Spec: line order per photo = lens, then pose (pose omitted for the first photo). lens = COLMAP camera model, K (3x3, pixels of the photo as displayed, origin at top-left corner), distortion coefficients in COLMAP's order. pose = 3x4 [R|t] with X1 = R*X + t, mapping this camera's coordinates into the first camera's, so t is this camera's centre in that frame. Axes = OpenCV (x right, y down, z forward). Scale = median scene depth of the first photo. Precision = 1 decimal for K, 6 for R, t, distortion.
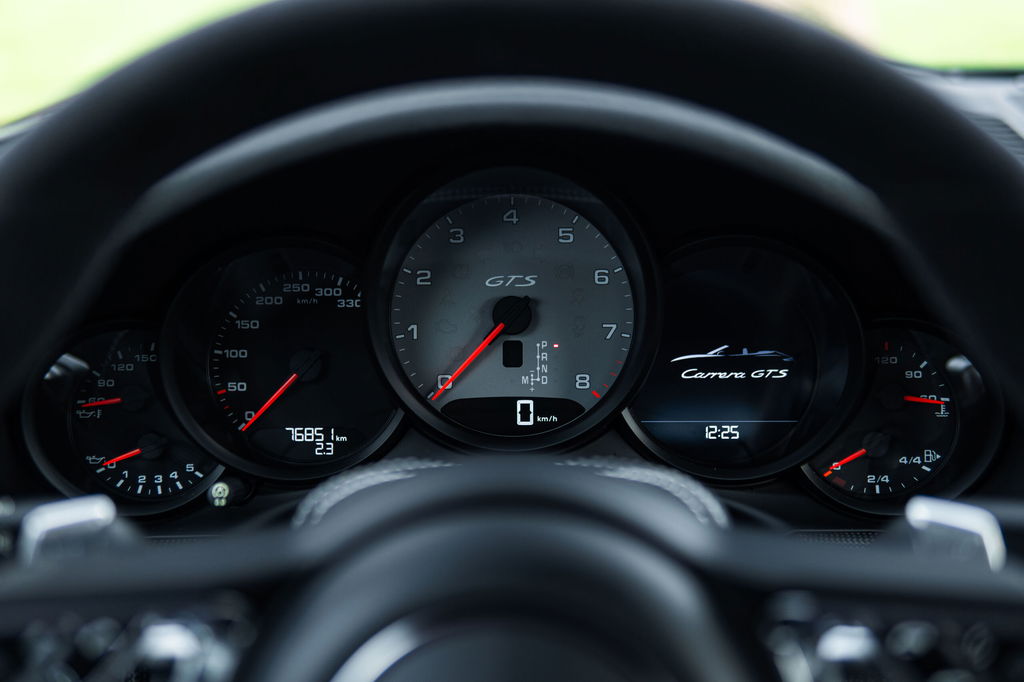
lens RADIAL K [[1367.9, 0, 521.8], [0, 1367.9, 336.8], [0, 0, 1]] dist [0.078470, 0.000000]
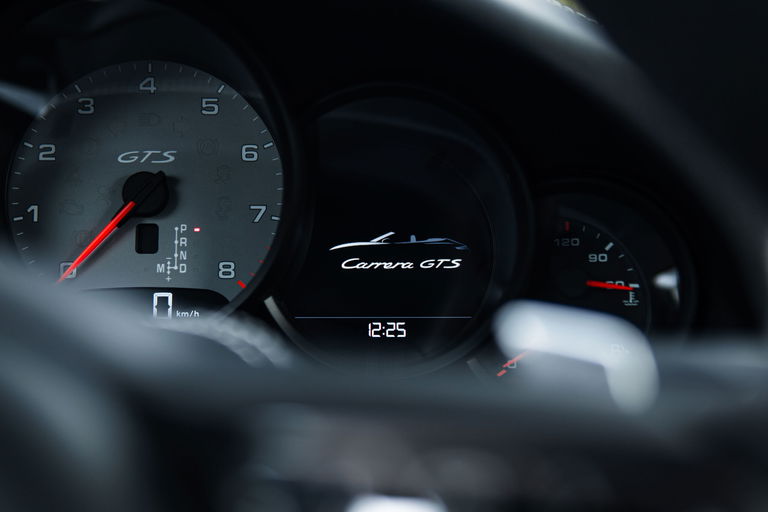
lens RADIAL K [[1025.9, 0, 376.6], [0, 1025.9, 260.7], [0, 0, 1]] dist [0.078470, 0.000000]
pose [[0.999996, 0.002666, -0.000288, 0.140936], [-0.002682, 0.995552, -0.094177, 0.088442], [0.000035, 0.094178, 0.995555, 0.342807]]
